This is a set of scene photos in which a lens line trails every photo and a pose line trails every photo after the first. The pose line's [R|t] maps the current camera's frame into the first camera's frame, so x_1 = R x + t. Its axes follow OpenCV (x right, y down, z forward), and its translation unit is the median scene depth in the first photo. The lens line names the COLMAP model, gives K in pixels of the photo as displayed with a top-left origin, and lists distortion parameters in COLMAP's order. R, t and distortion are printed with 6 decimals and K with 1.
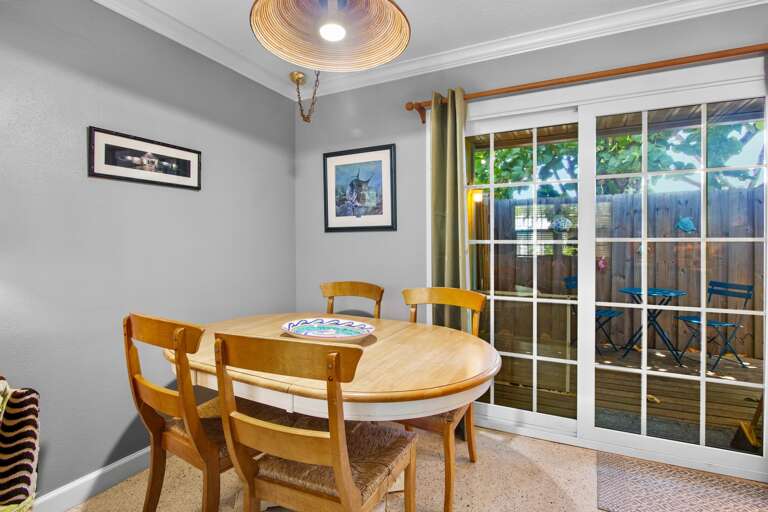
lens RADIAL K [[378.9, 0, 382.5], [0, 378.9, 245.1], [0, 0, 1]] dist [-0.022844, 0.000024]
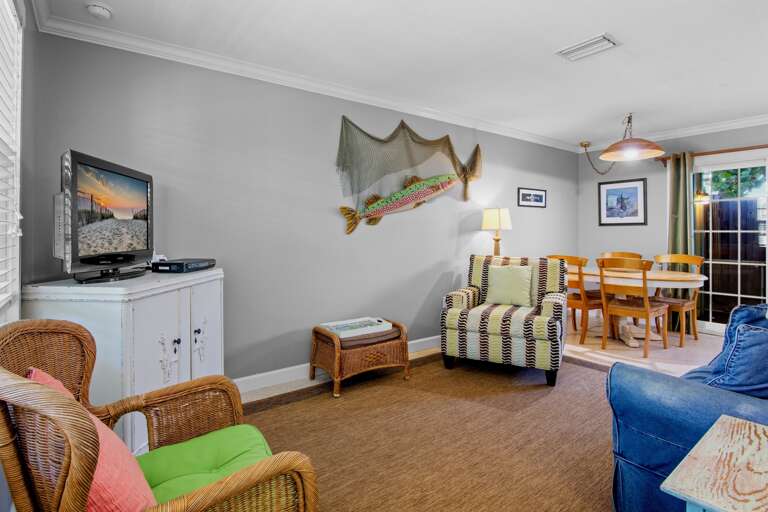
lens RADIAL K [[405.4, 0, 381.5], [0, 405.4, 231.1], [0, 0, 1]] dist [-0.023809, -0.000271]
pose [[0.893549, 0.000999, -0.448964, -0.259959], [-0.005705, 0.999942, -0.009130, 0.016186], [0.448929, 0.010720, 0.893503, -1.413677]]
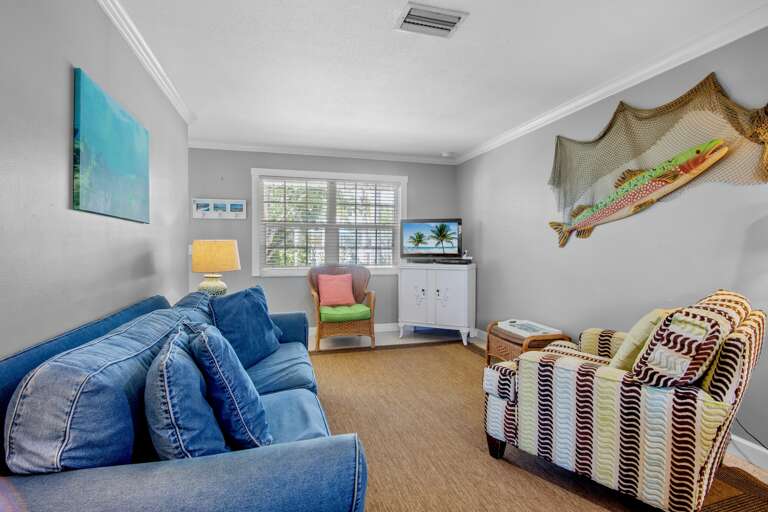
lens RADIAL K [[375.8, 0, 381.3], [0, 375.8, 251.4], [0, 0, 1]] dist [-0.020003, -0.000654]
pose [[-0.742230, 0.012802, -0.670023, 0.406683], [-0.004601, 0.999697, 0.024198, -0.000340], [0.670130, 0.021043, -0.741946, 0.393440]]
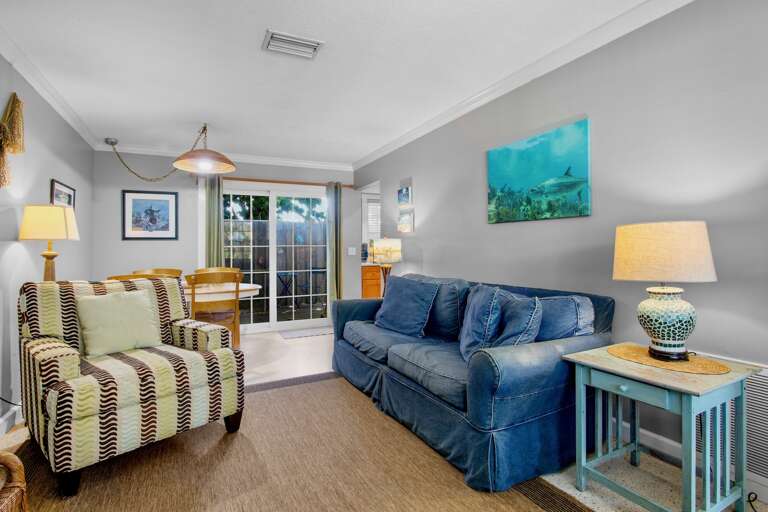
lens RADIAL K [[378.9, 0, 382.5], [0, 378.9, 245.1], [0, 0, 1]] dist [-0.022844, 0.000024]
pose [[0.600991, 0.007375, 0.799222, -0.885088], [0.014002, 0.999707, -0.019754, 0.037635], [-0.799133, 0.023062, 0.600711, -0.930723]]
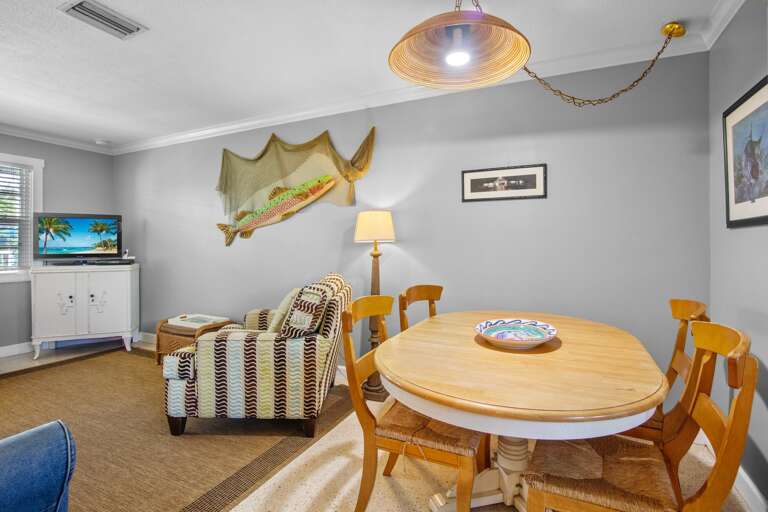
lens RADIAL K [[378.9, 0, 382.5], [0, 378.9, 245.1], [0, 0, 1]] dist [-0.022844, 0.000024]
pose [[0.012790, 0.003850, -0.999911, 0.600141], [-0.009051, 0.999952, 0.003734, -0.001098], [0.999877, 0.009002, 0.012825, 0.451087]]
